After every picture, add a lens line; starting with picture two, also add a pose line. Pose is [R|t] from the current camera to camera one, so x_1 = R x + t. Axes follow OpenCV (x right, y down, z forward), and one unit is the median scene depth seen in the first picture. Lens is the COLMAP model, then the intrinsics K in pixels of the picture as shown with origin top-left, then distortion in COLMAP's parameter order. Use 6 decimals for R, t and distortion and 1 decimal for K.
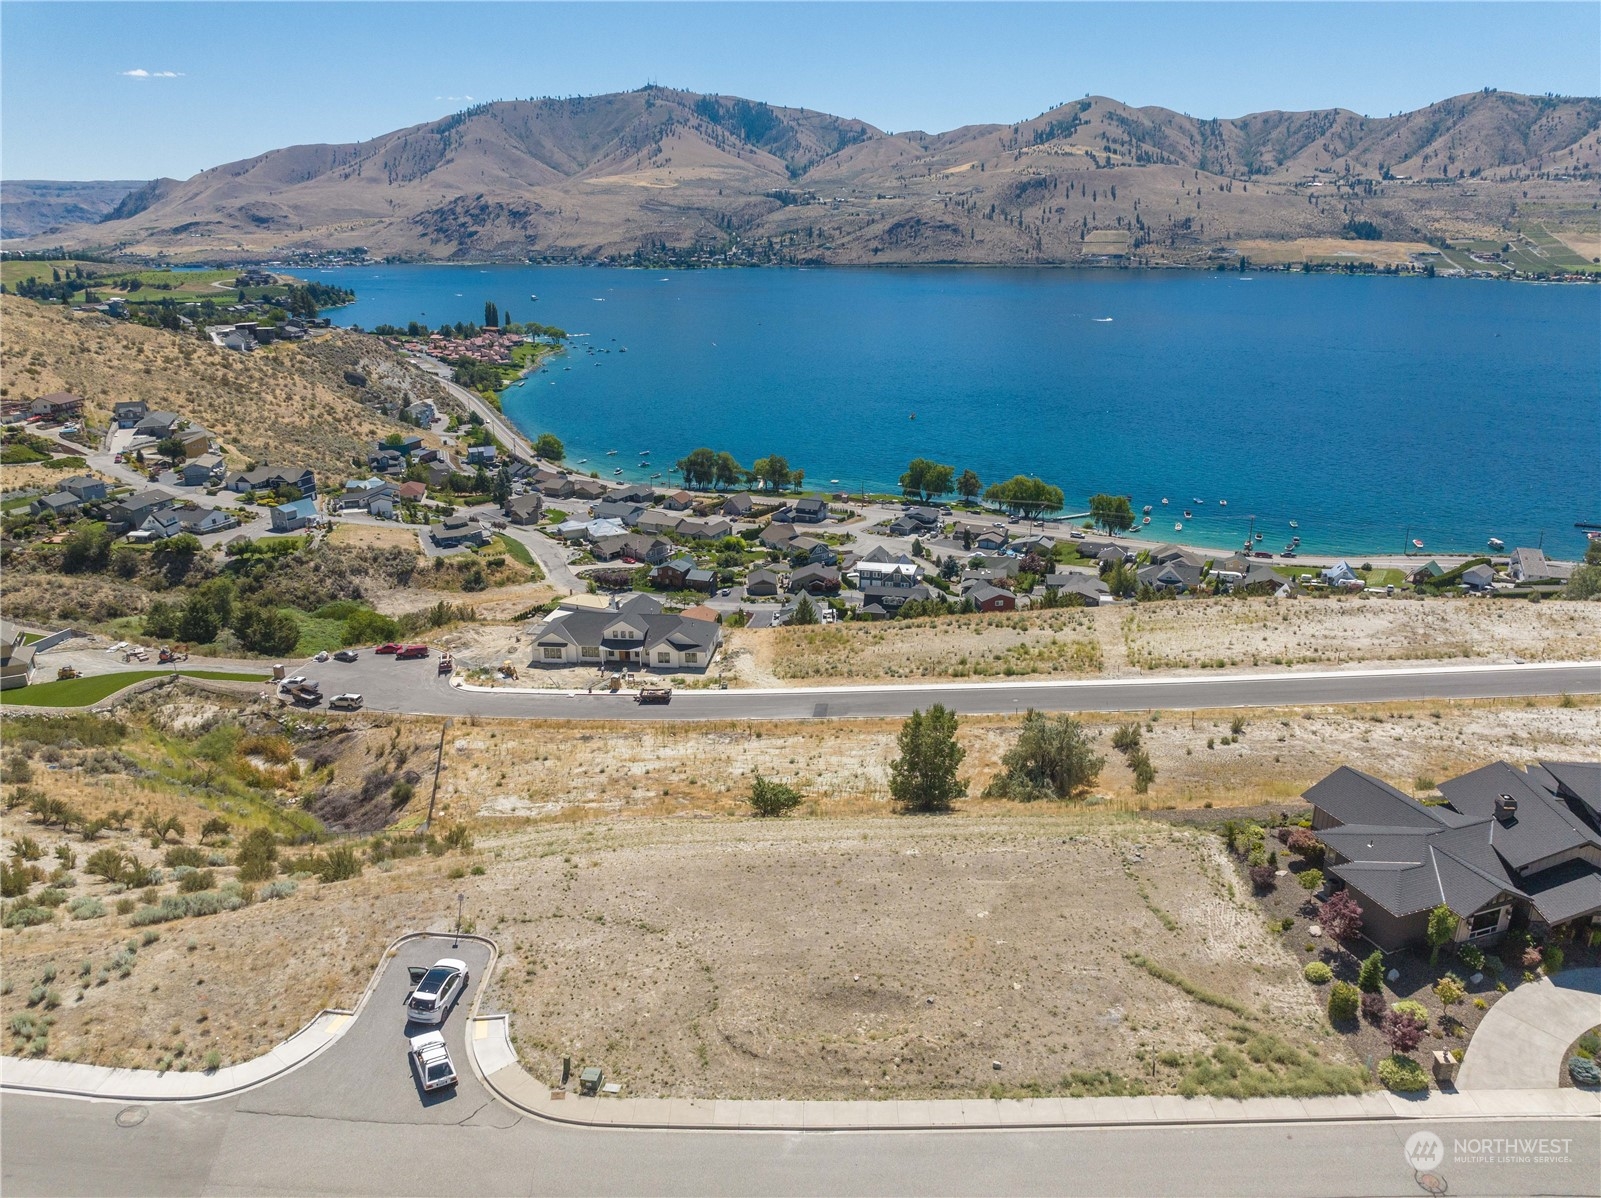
lens RADIAL K [[1126.3, 0, 806.2], [0, 1126.3, 597.7], [0, 0, 1]] dist [-0.046521, 0.014590]
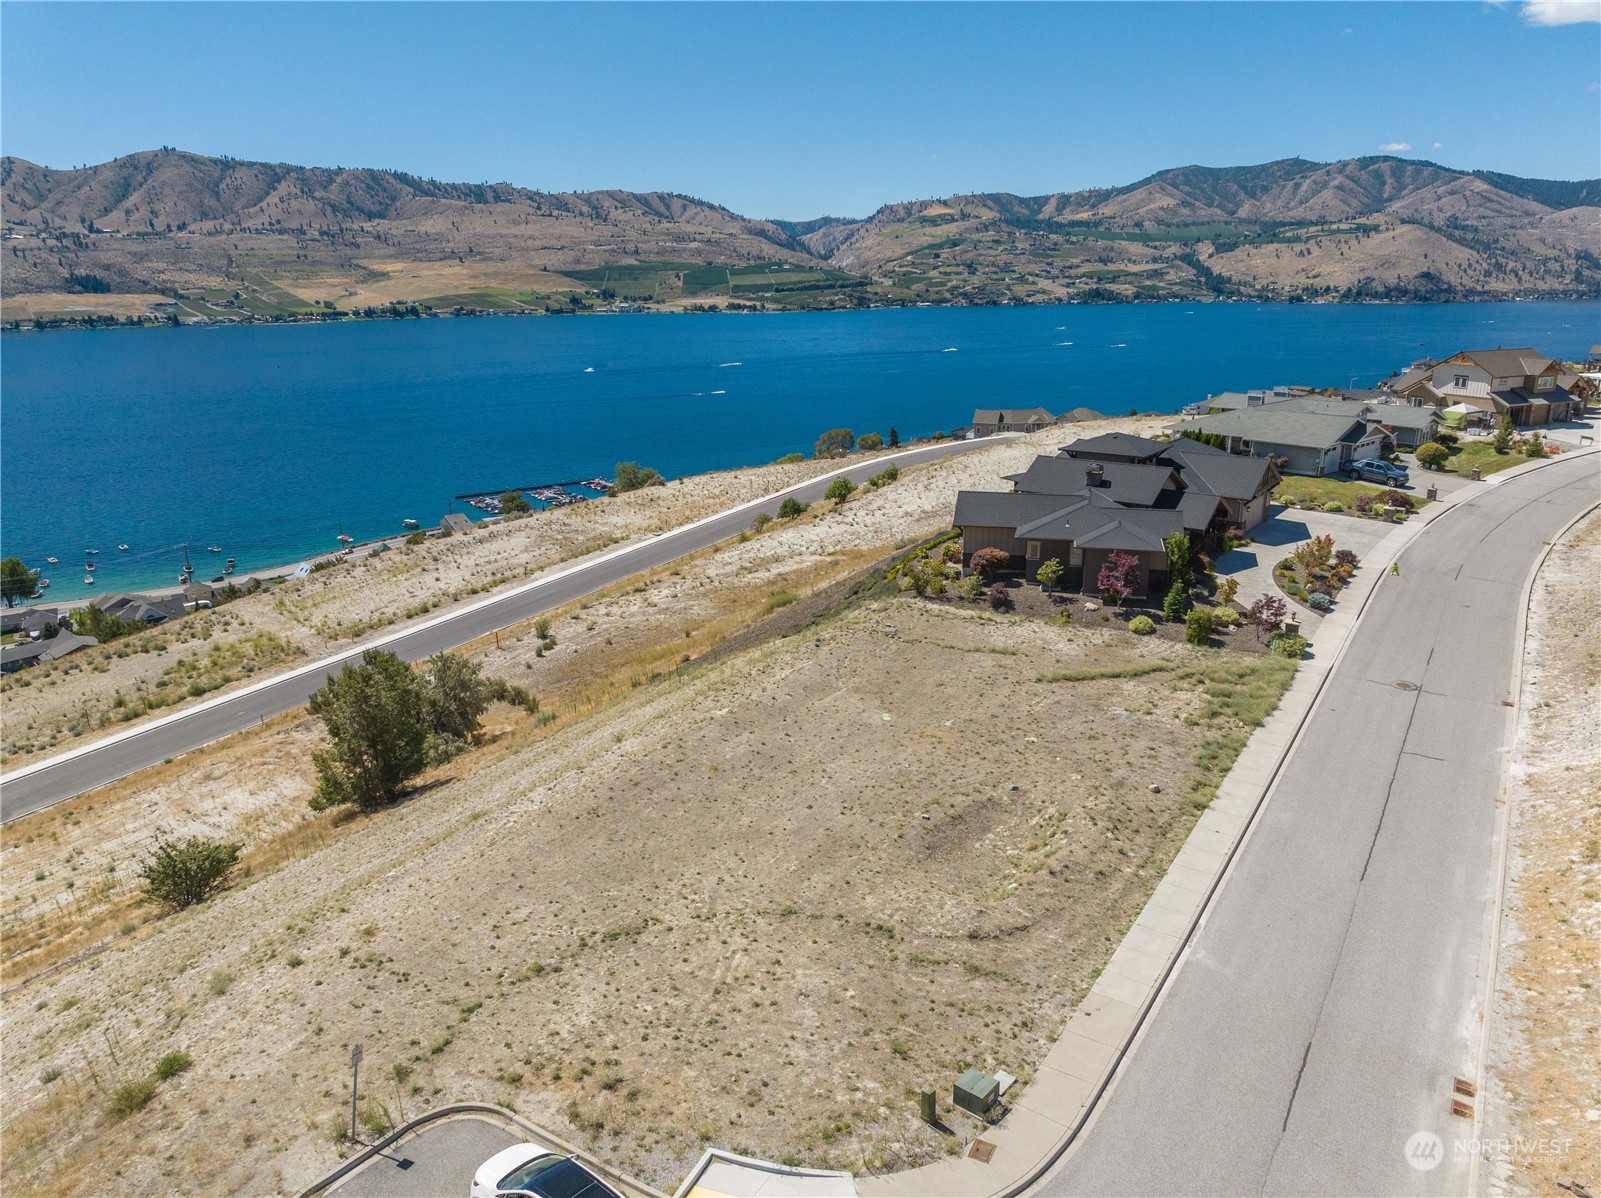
lens RADIAL K [[1126.3, 0, 803.1], [0, 1126.3, 602.7], [0, 0, 1]] dist [-0.046521, 0.014590]
pose [[0.528940, -0.239675, 0.814112, -0.076138], [0.275391, 0.955855, 0.102478, 0.017400], [-0.802734, 0.169994, 0.571594, 0.091949]]
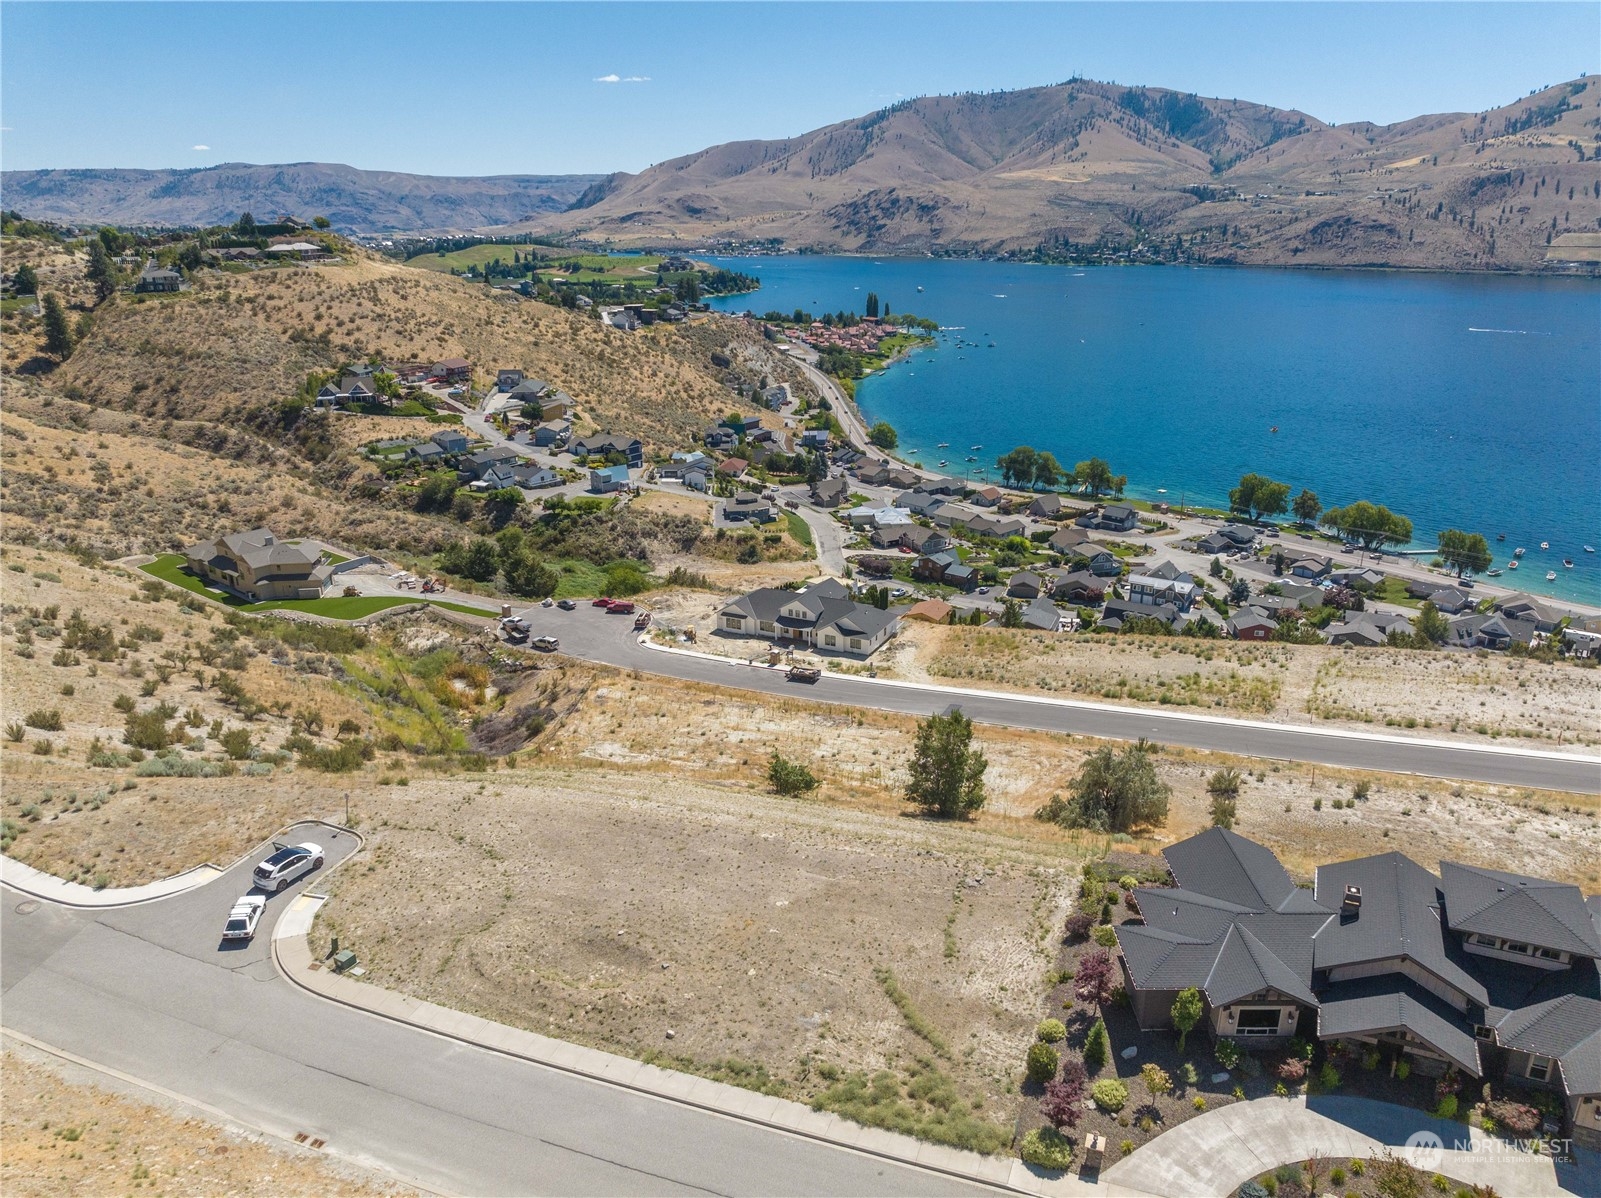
lens RADIAL K [[1126.3, 0, 807.9], [0, 1126.3, 599.2], [0, 0, 1]] dist [-0.046521, 0.014590]
pose [[0.940534, 0.111698, -0.320811, 0.073996], [-0.109940, 0.993657, 0.023652, -0.002618], [0.321418, 0.013024, 0.946848, 0.007077]]
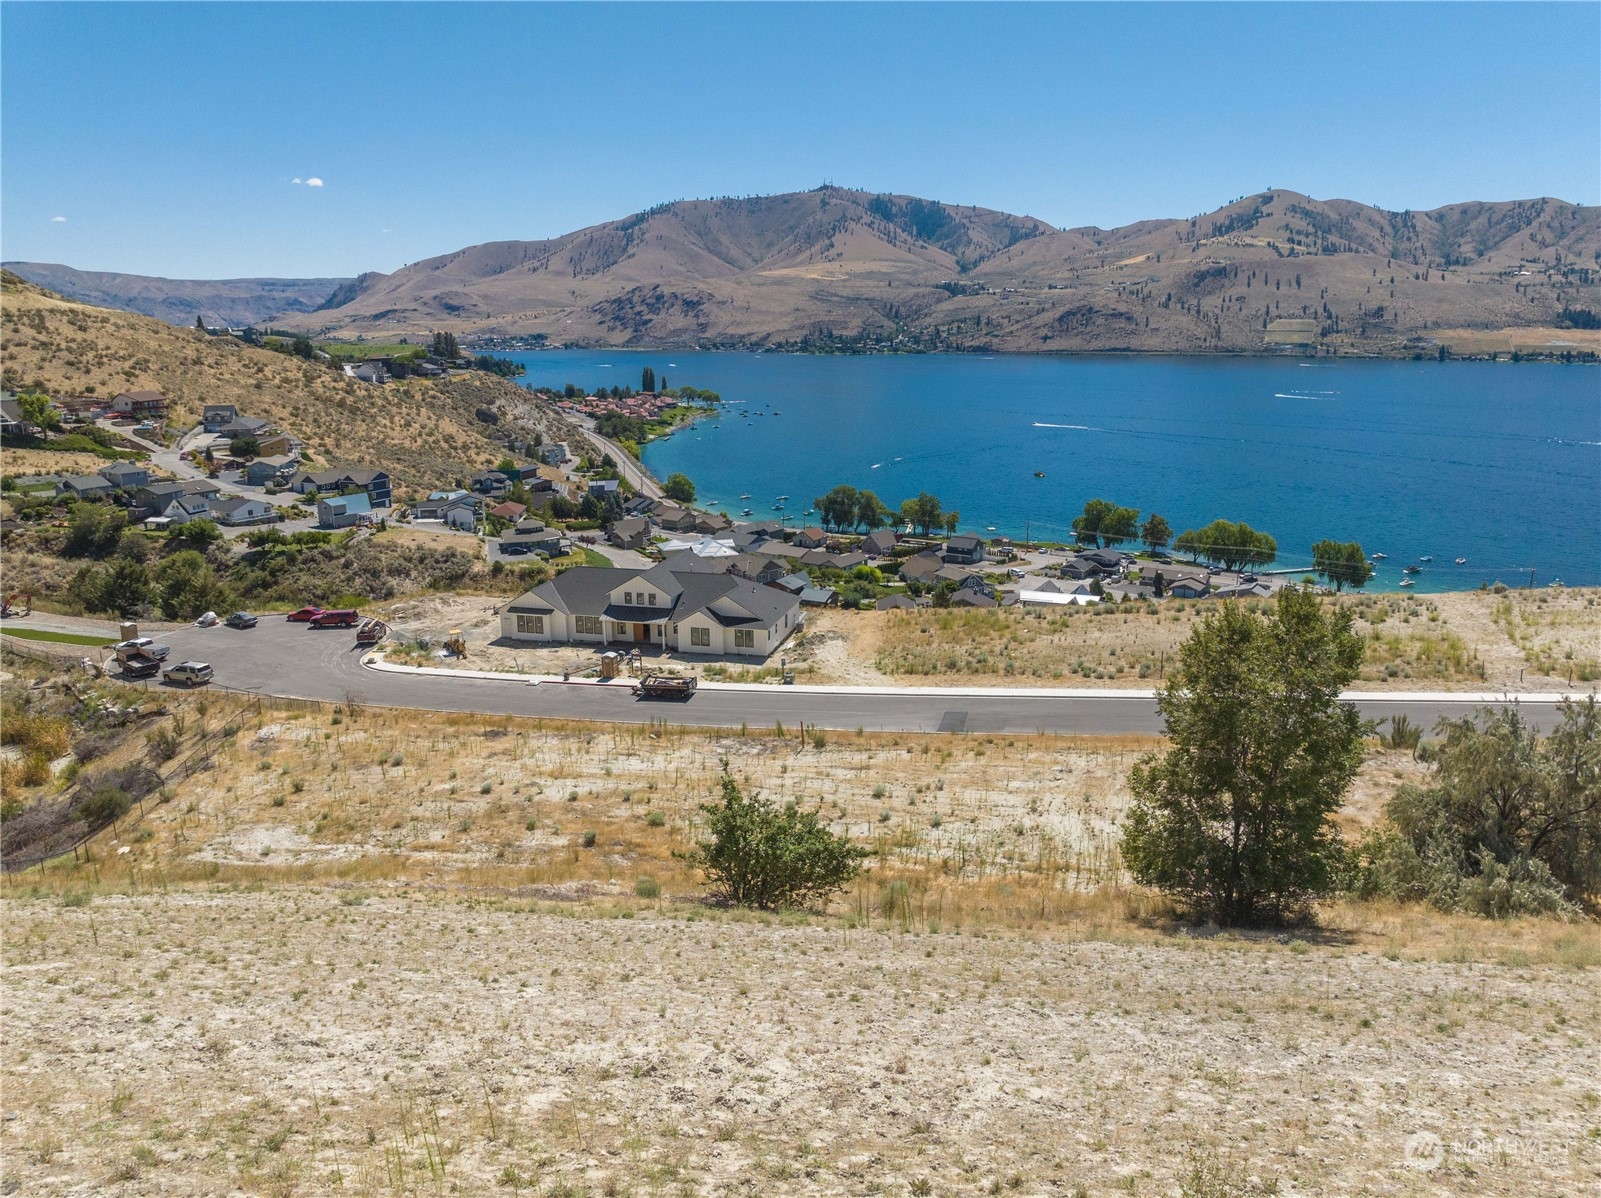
lens RADIAL K [[1126.3, 0, 803.9], [0, 1126.3, 601.6], [0, 0, 1]] dist [-0.046521, 0.014590]
pose [[0.989225, 0.036288, -0.141831, 0.006075], [-0.047494, 0.995942, -0.076439, 0.032149], [0.138482, 0.082351, 0.986935, 0.166043]]
